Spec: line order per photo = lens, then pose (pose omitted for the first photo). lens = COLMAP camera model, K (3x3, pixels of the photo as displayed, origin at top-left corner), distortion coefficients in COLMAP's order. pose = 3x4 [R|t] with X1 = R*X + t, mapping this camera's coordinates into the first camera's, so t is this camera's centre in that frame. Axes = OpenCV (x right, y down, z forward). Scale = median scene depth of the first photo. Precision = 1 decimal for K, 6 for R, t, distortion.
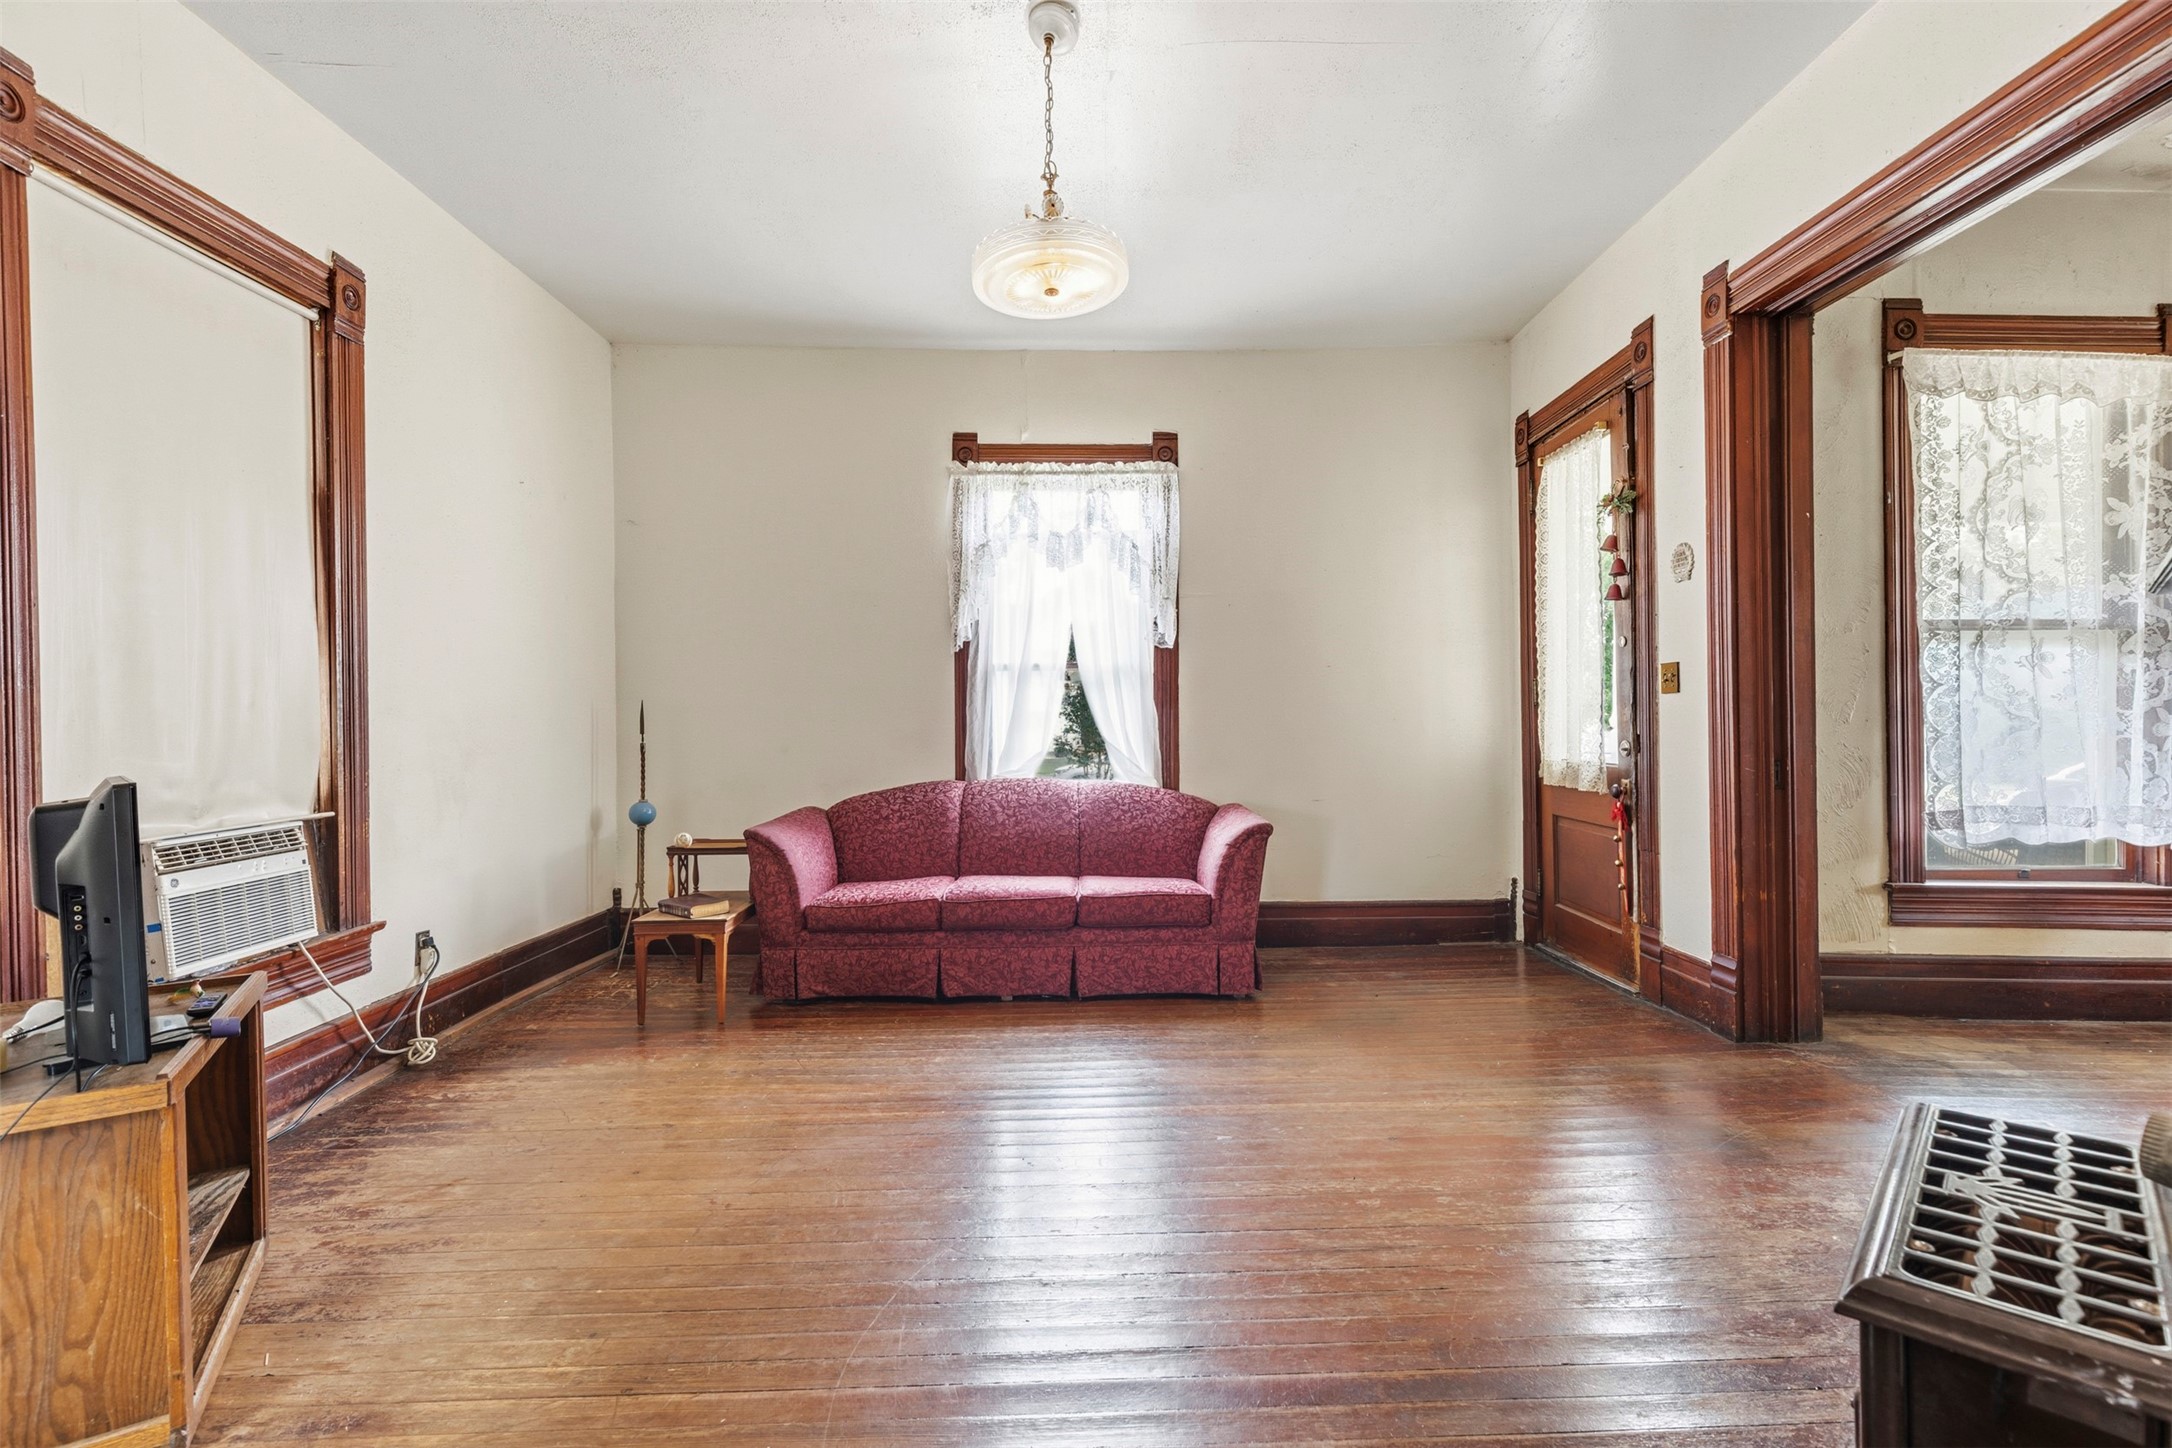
lens RADIAL K [[982.5, 0, 1107.3], [0, 982.5, 724.4], [0, 0, 1]] dist [0.007444, -0.002237]
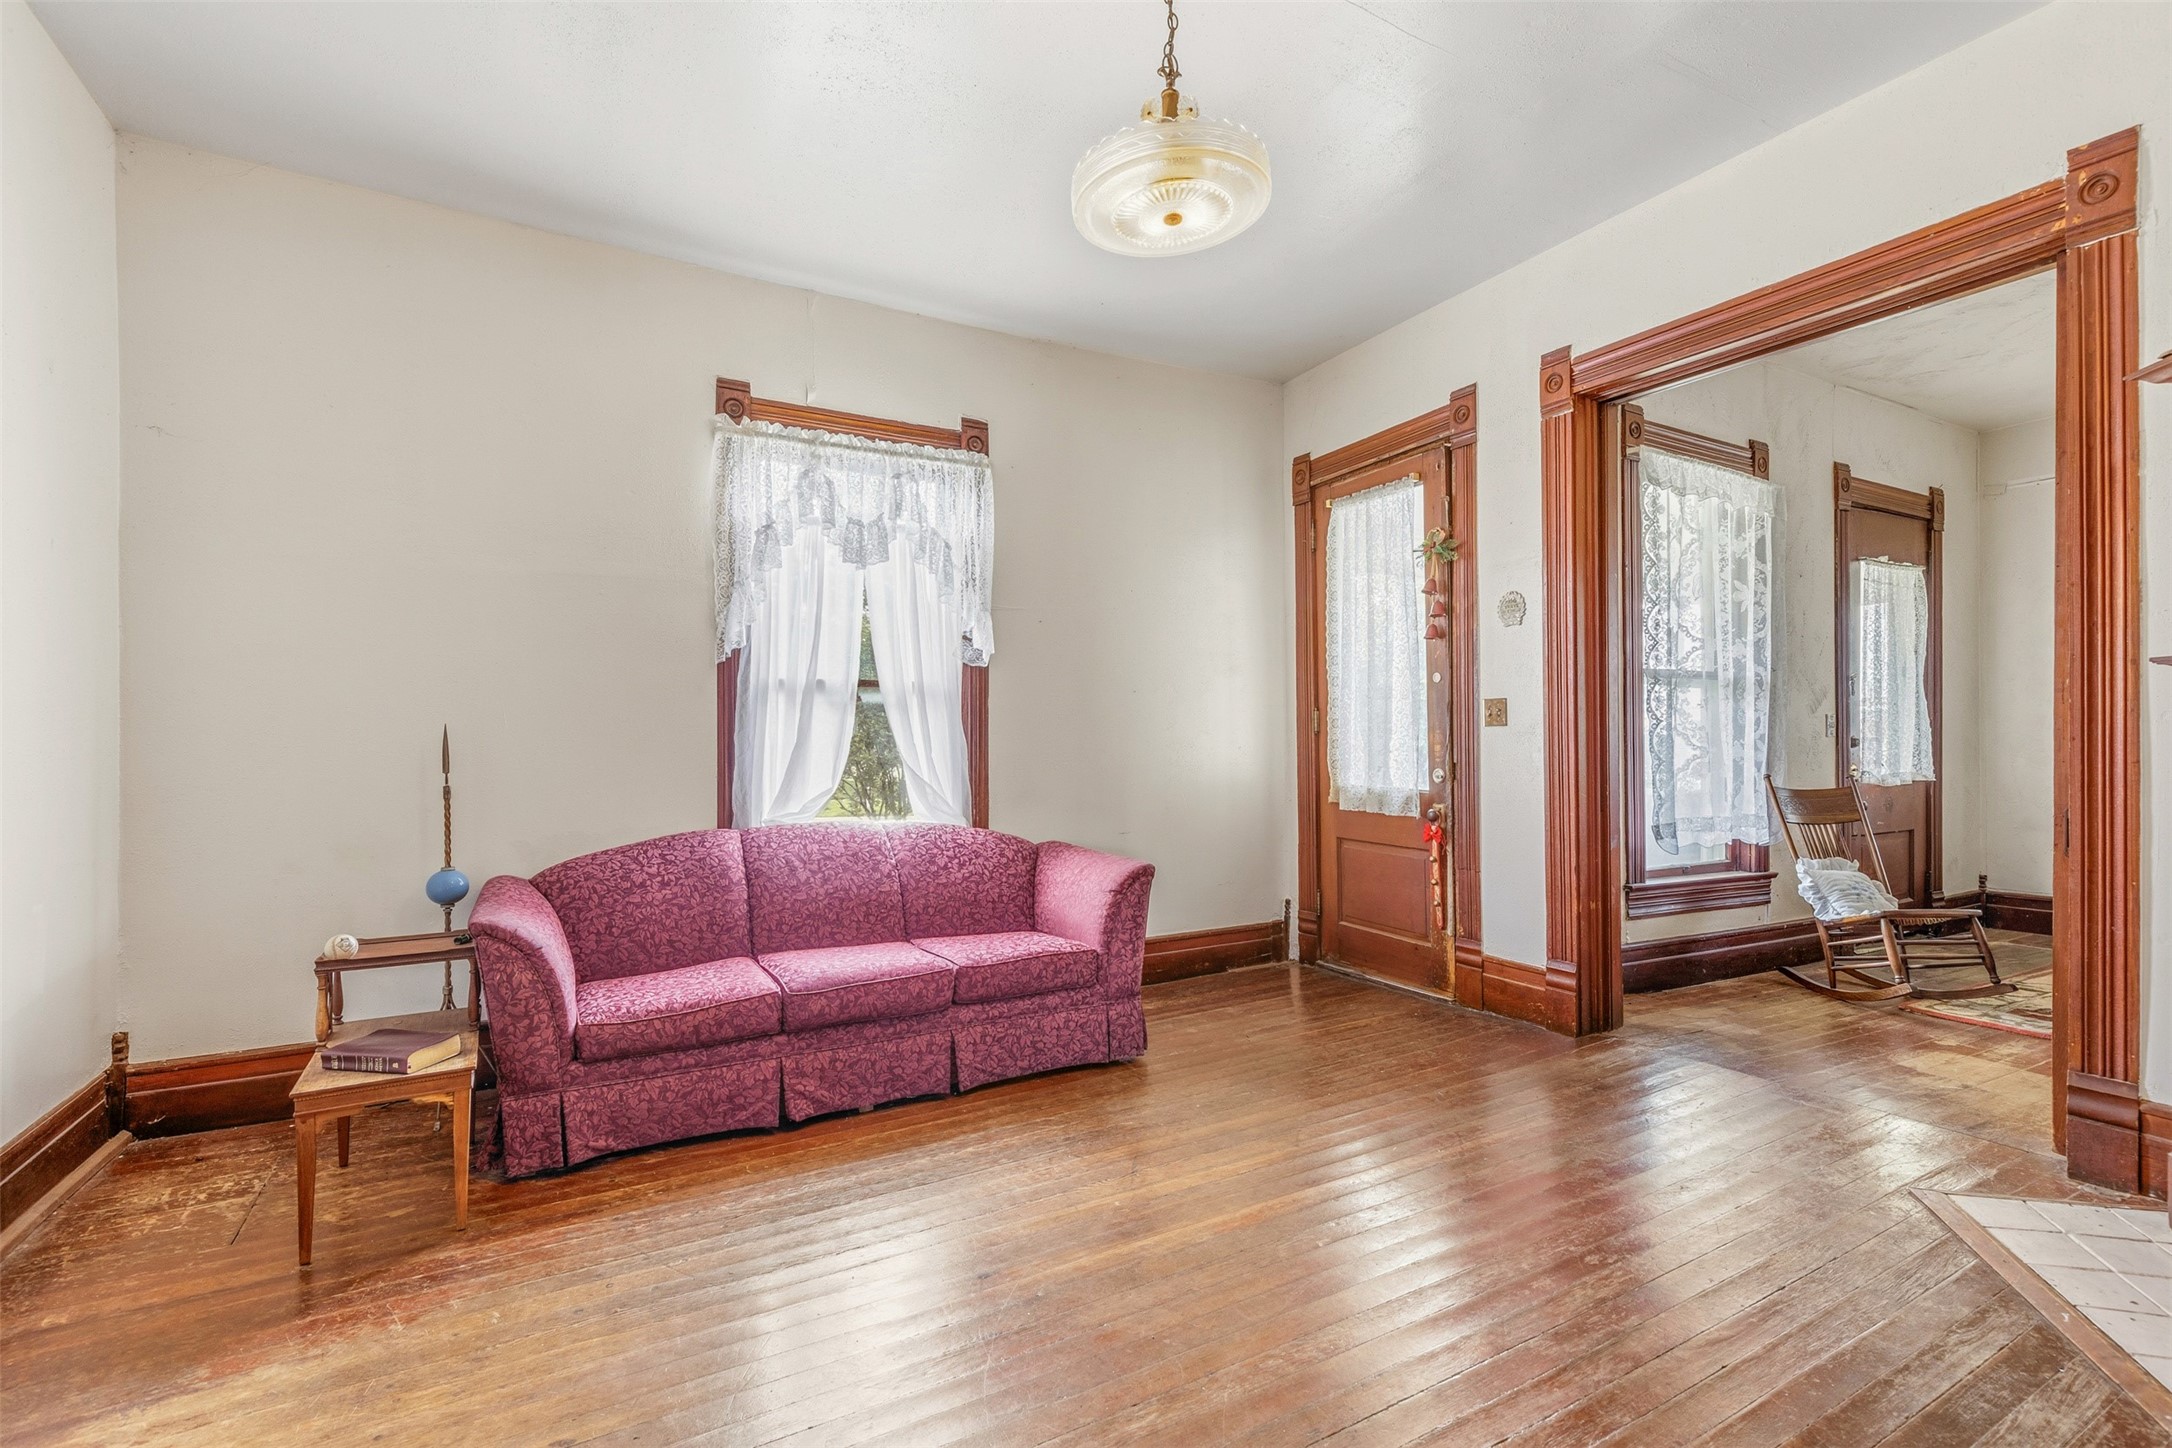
lens RADIAL K [[982.5, 0, 1093.6], [0, 982.5, 730.3], [0, 0, 1]] dist [0.007444, -0.002237]
pose [[0.878687, 0.005166, 0.477371, -0.320286], [0.000753, 0.999925, -0.012207, -0.012562], [-0.477398, 0.011086, 0.878617, 0.223997]]
